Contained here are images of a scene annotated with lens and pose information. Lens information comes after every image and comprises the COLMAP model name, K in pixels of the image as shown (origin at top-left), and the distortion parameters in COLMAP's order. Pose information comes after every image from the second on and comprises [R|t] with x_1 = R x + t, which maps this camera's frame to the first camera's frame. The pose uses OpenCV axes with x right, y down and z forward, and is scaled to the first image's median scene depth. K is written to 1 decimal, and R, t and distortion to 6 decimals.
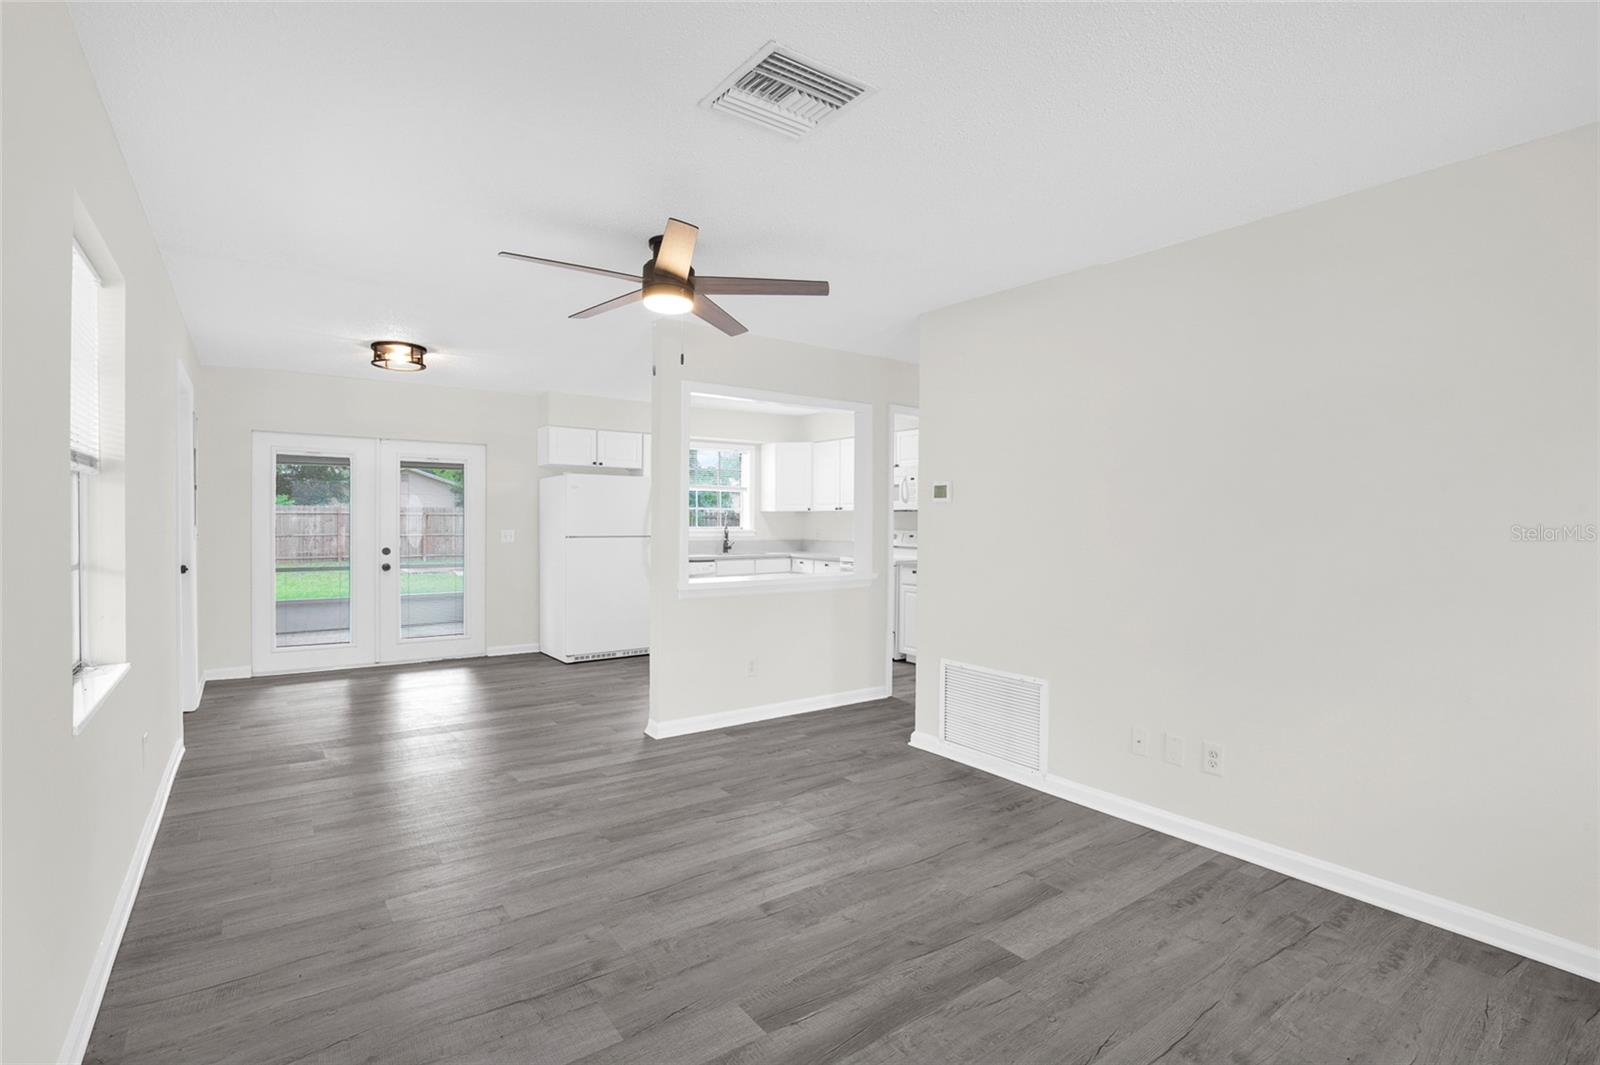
lens RADIAL K [[767.3, 0, 833.8], [0, 767.3, 529.4], [0, 0, 1]] dist [-0.024564, -0.000037]
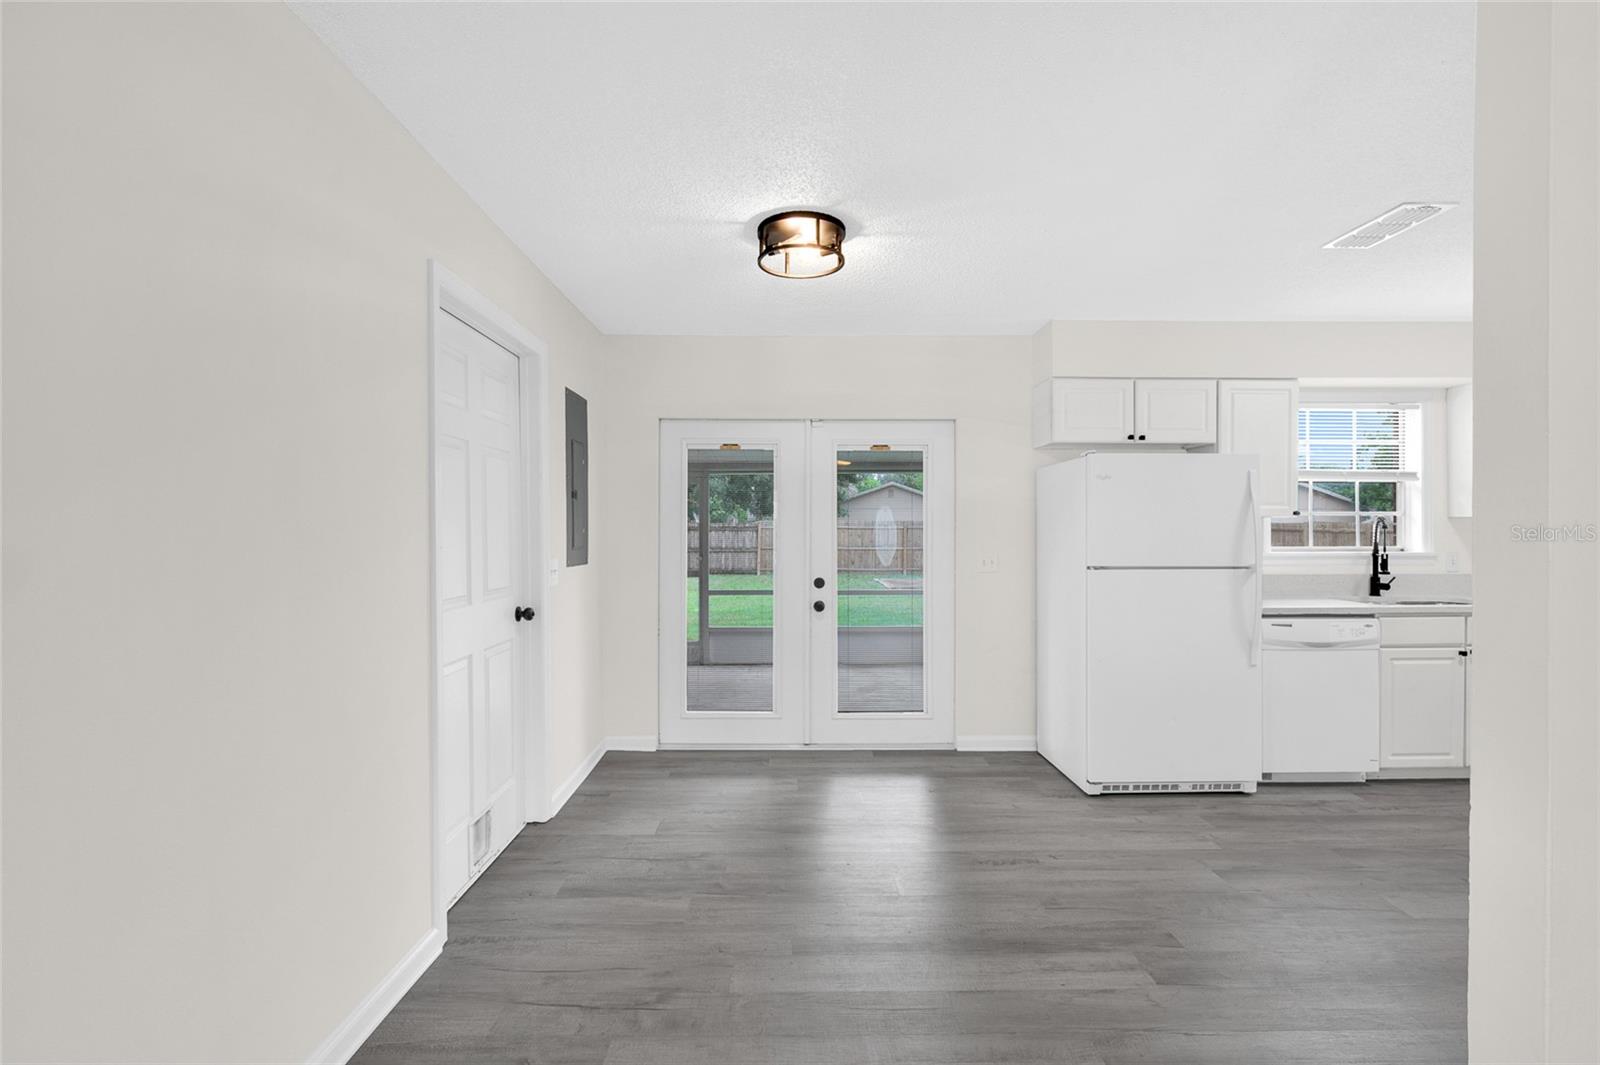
lens RADIAL K [[766.8, 0, 800.0], [0, 766.8, 532.5], [0, 0, 1]] dist [-0.049426, -0.000028]
pose [[0.803027, -0.006064, -0.595912, -0.324544], [-0.000719, 0.999938, -0.011144, -0.015970], [0.595943, 0.009377, 0.802972, 0.741461]]
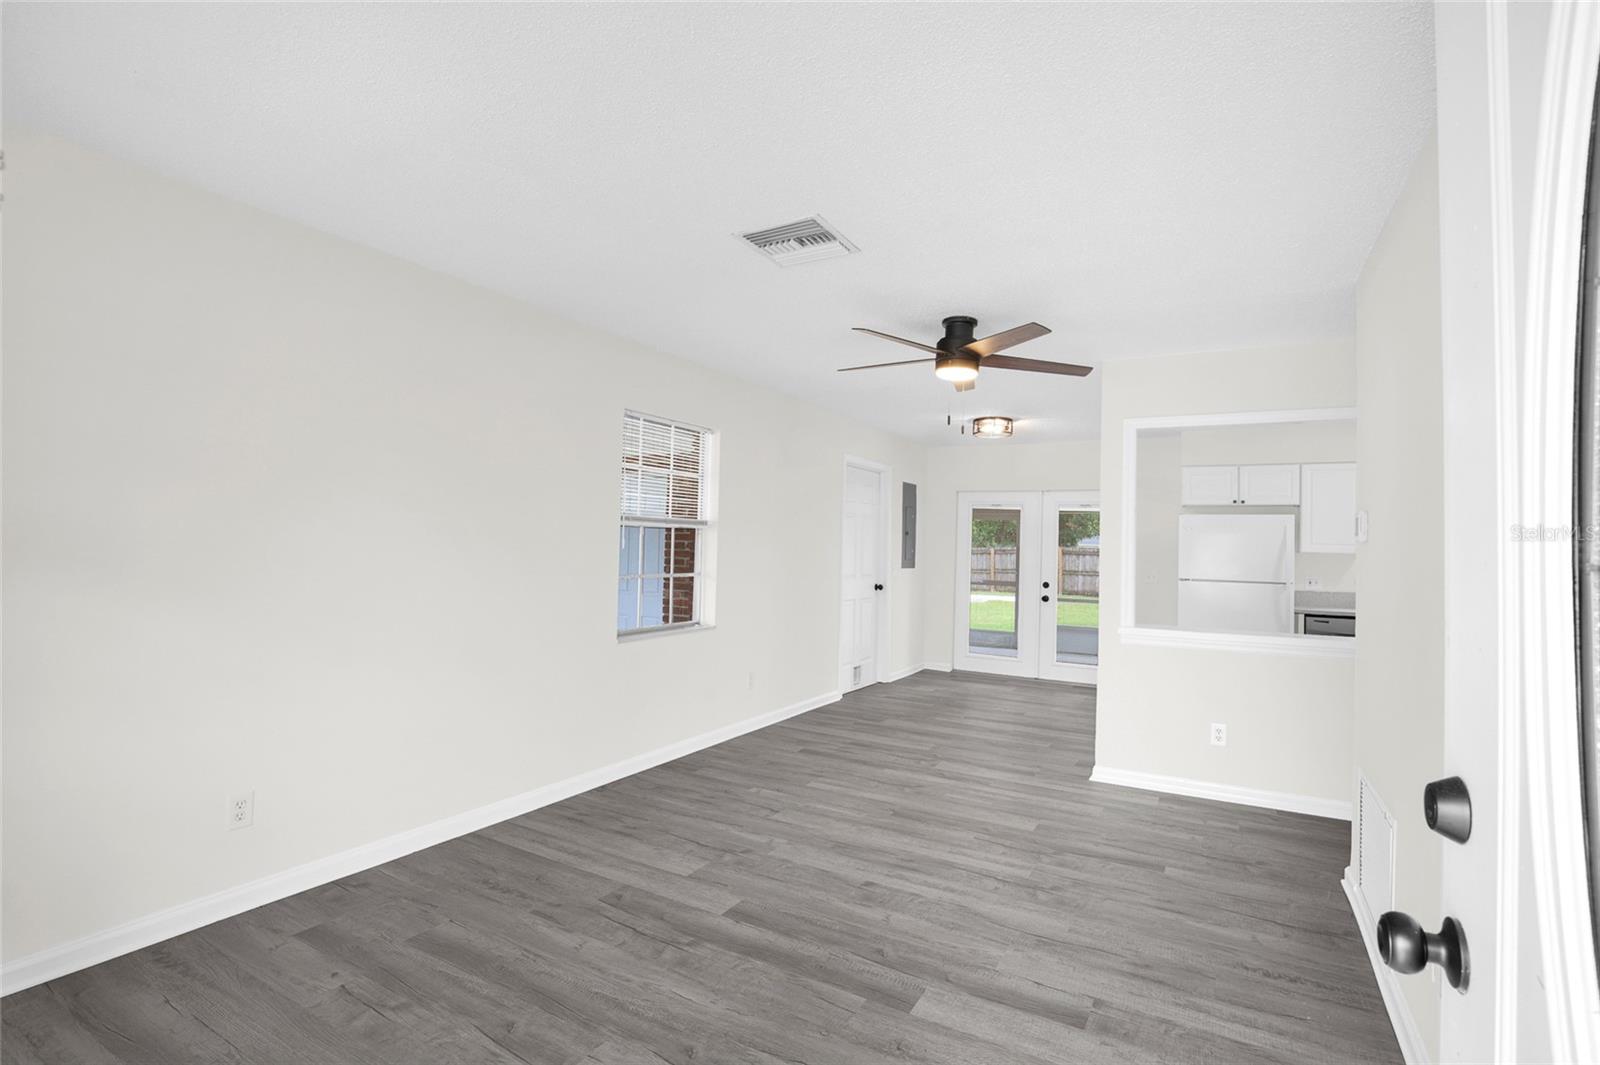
lens RADIAL K [[767.5, 0, 758.3], [0, 767.5, 523.7], [0, 0, 1]] dist [-0.023186, 0.000158]
pose [[0.362438, -0.025414, -0.931661, 0.622850], [-0.033926, 0.998606, -0.040438, -0.006286], [0.931390, 0.046264, 0.361071, 0.249339]]
